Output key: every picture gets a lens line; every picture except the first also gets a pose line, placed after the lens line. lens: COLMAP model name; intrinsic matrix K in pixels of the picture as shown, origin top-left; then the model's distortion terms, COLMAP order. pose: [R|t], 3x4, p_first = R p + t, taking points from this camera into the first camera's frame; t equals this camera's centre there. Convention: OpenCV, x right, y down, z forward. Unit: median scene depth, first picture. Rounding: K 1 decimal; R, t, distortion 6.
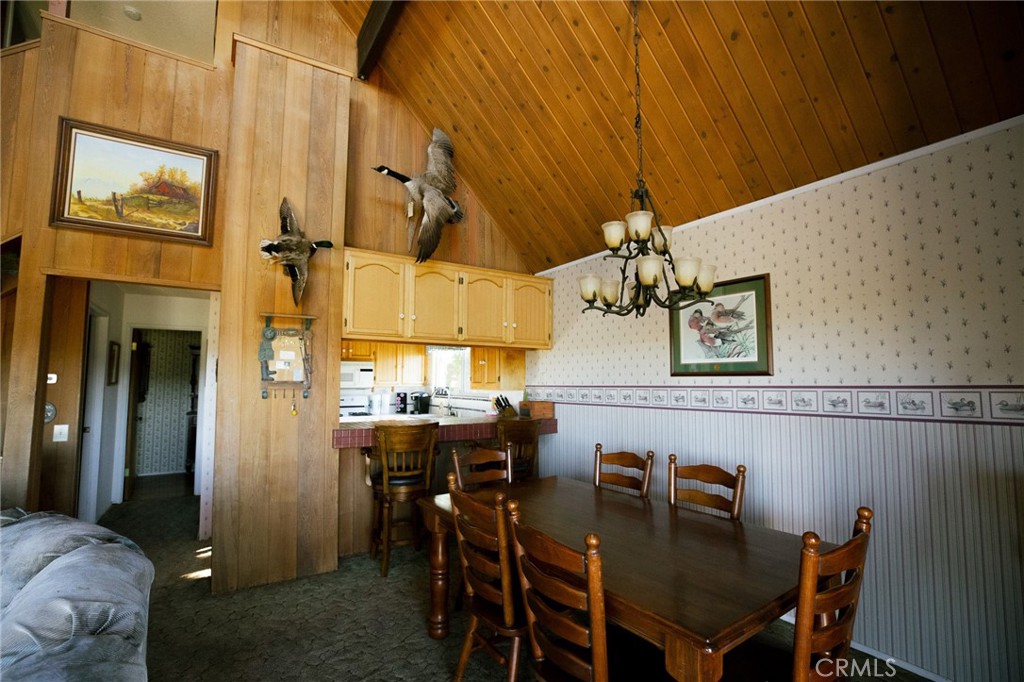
lens RADIAL K [[469.5, 0, 519.1], [0, 469.5, 343.2], [0, 0, 1]] dist [-0.040222, 0.009960]
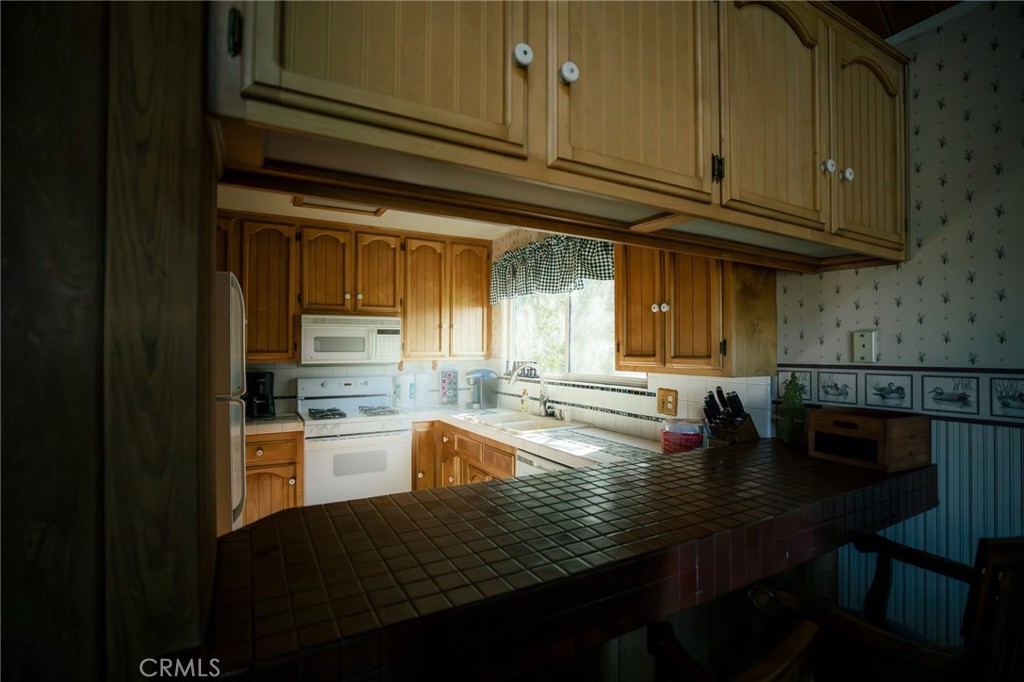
lens RADIAL K [[469.5, 0, 519.1], [0, 469.5, 343.2], [0, 0, 1]] dist [-0.040222, 0.009960]
pose [[0.998394, -0.001658, -0.056625, -0.142297], [0.005633, 0.997523, 0.070108, 0.033904], [0.056369, -0.070315, 0.995931, 0.462134]]
